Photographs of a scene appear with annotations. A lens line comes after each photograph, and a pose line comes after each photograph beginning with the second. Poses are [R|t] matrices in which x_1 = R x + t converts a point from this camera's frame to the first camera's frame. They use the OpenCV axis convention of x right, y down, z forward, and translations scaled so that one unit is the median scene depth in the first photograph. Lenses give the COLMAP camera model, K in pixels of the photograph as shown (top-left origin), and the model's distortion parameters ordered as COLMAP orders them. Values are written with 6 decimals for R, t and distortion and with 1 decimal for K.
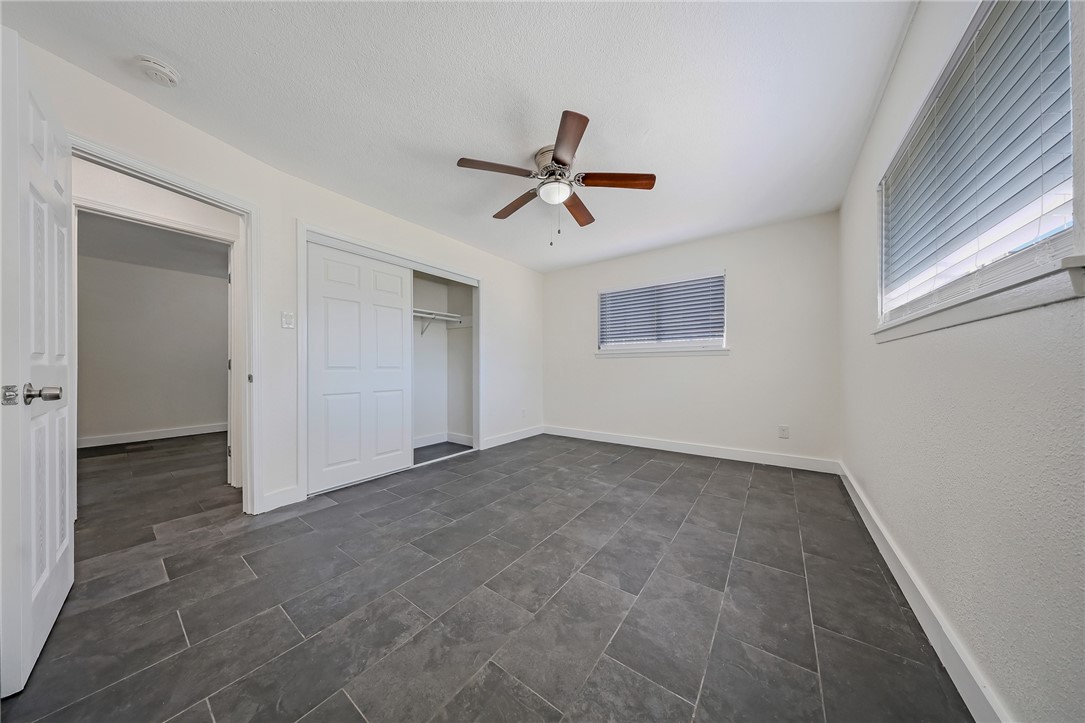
lens RADIAL K [[328.3, 0, 542.5], [0, 328.3, 361.5], [0, 0, 1]] dist [0.000447, -0.000012]
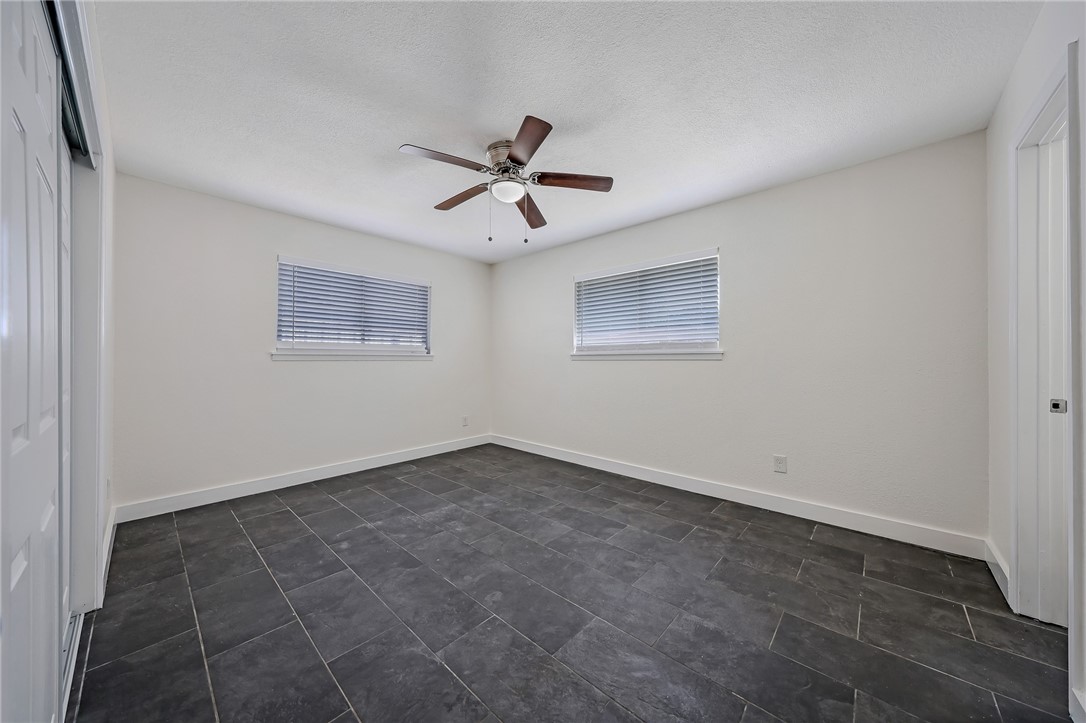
lens RADIAL K [[364.1, 0, 543.0], [0, 364.1, 361.5], [0, 0, 1]] dist [0.010357, -0.000004]
pose [[0.114581, -0.001295, 0.993413, -0.915809], [-0.018306, 0.999827, 0.003415, -0.042405], [-0.993245, -0.018576, 0.114537, 0.746956]]
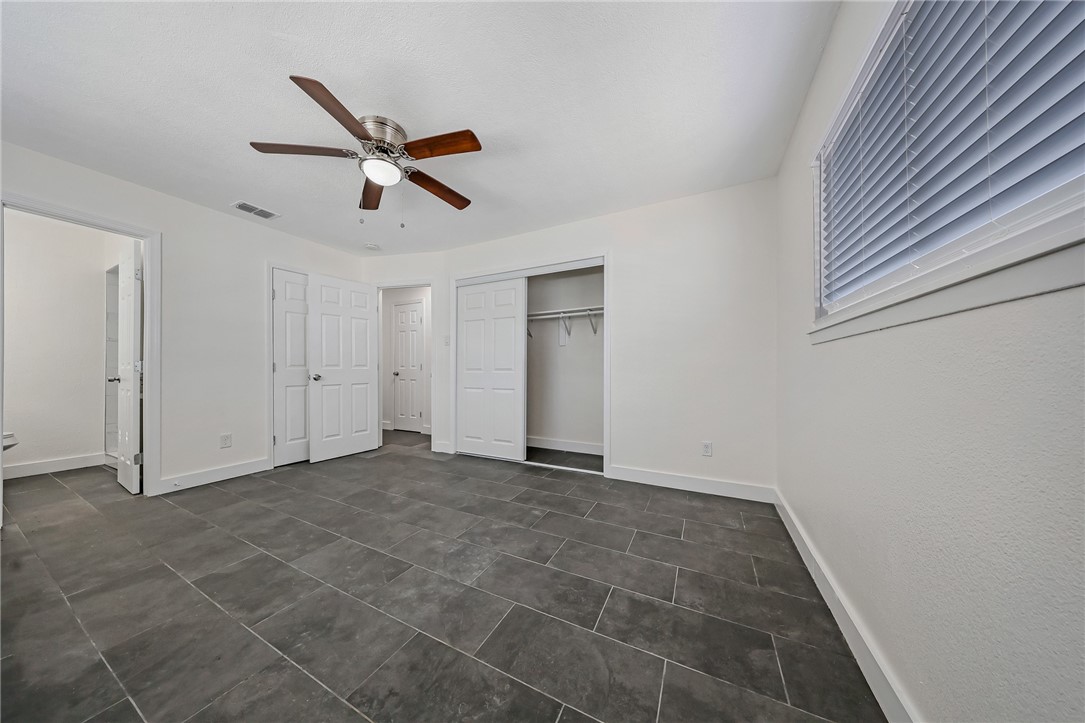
lens RADIAL K [[331.2, 0, 528.7], [0, 331.2, 367.4], [0, 0, 1]] dist [-0.000258, 0.000043]
pose [[0.126731, -0.002910, -0.991933, 0.930495], [0.020703, 0.999786, -0.000288, 0.017509], [0.991721, -0.020499, 0.126764, 1.217534]]
